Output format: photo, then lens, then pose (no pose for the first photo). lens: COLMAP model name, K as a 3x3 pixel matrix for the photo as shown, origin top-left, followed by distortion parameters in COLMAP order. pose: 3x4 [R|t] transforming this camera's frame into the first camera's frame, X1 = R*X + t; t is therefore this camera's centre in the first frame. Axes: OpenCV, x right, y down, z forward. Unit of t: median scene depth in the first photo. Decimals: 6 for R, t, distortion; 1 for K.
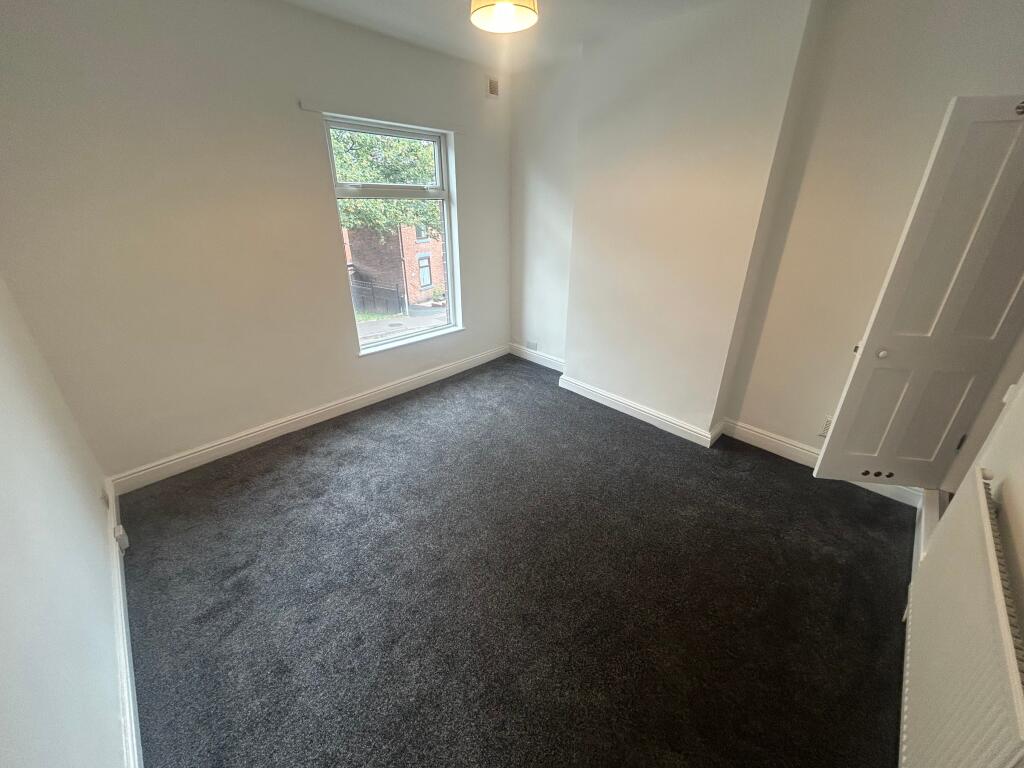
lens RADIAL K [[414.7, 0, 512.2], [0, 414.7, 384.4], [0, 0, 1]] dist [-0.001213, 0.000260]
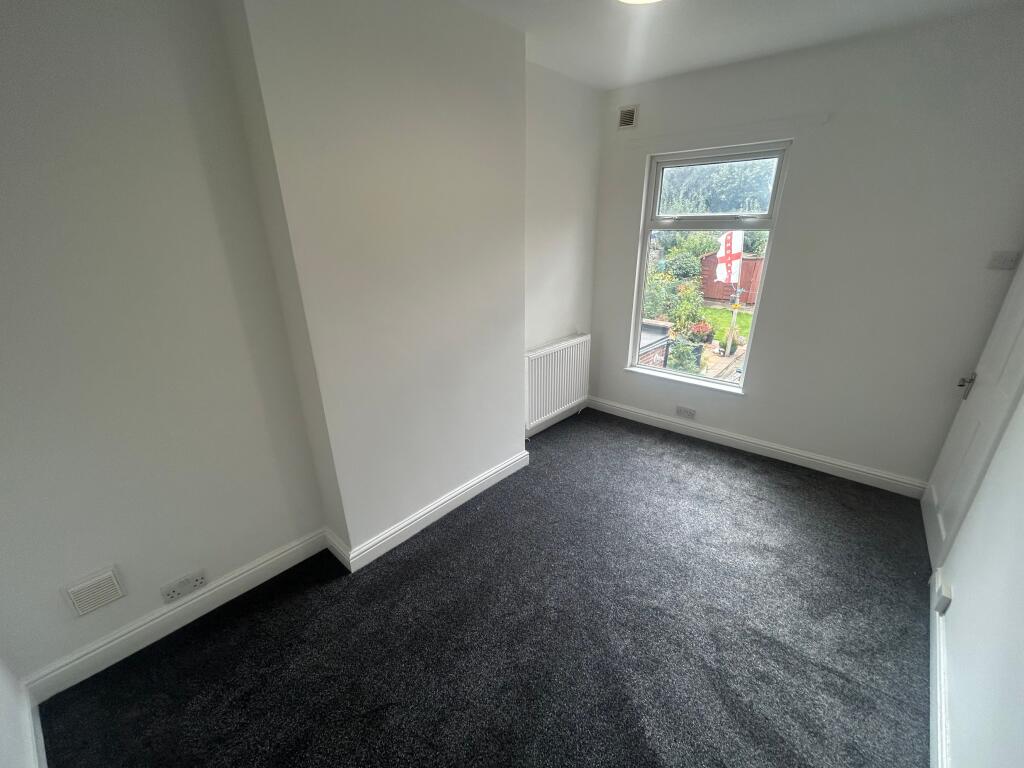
lens RADIAL K [[414.7, 0, 512.9], [0, 414.7, 385.2], [0, 0, 1]] dist [-0.001213, 0.000260]
pose [[0.072372, 0.359768, -0.930231, 0.648615], [-0.394764, 0.866843, 0.304540, -0.249205], [0.915928, 0.345181, 0.204759, 0.514573]]
